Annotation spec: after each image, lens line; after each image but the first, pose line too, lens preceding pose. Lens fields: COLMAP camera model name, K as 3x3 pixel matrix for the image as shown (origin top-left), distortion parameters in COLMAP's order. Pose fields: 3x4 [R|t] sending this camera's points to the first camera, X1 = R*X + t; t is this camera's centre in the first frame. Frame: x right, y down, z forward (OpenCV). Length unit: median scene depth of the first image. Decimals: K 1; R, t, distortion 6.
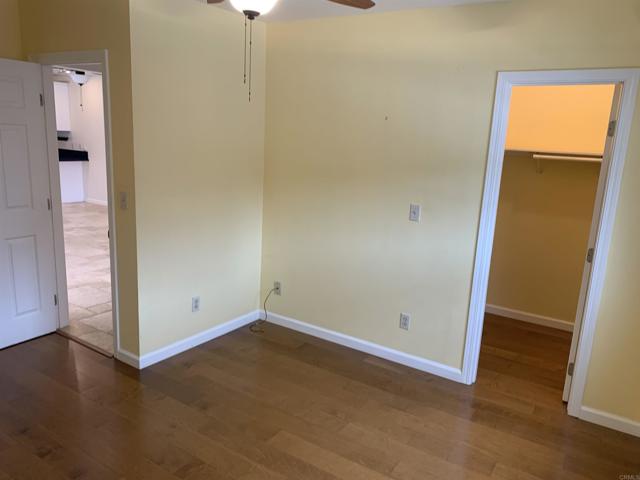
lens RADIAL K [[486.7, 0, 320.0], [0, 486.7, 240.0], [0, 0, 1]] dist [0.024171, -0.004809]
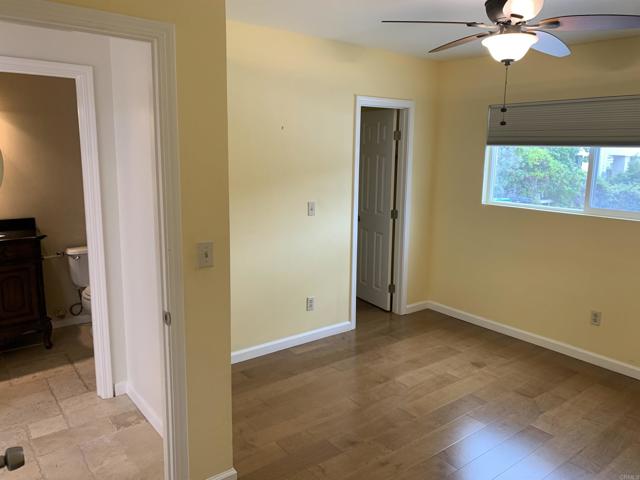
lens RADIAL K [[486.0, 0, 318.1], [0, 486.0, 234.2], [0, 0, 1]] dist [0.035635, -0.001688]
pose [[0.336449, -0.206242, 0.918840, -0.881962], [0.203866, 0.968536, 0.142748, -0.159885], [-0.919370, 0.139293, 0.367908, 0.566910]]
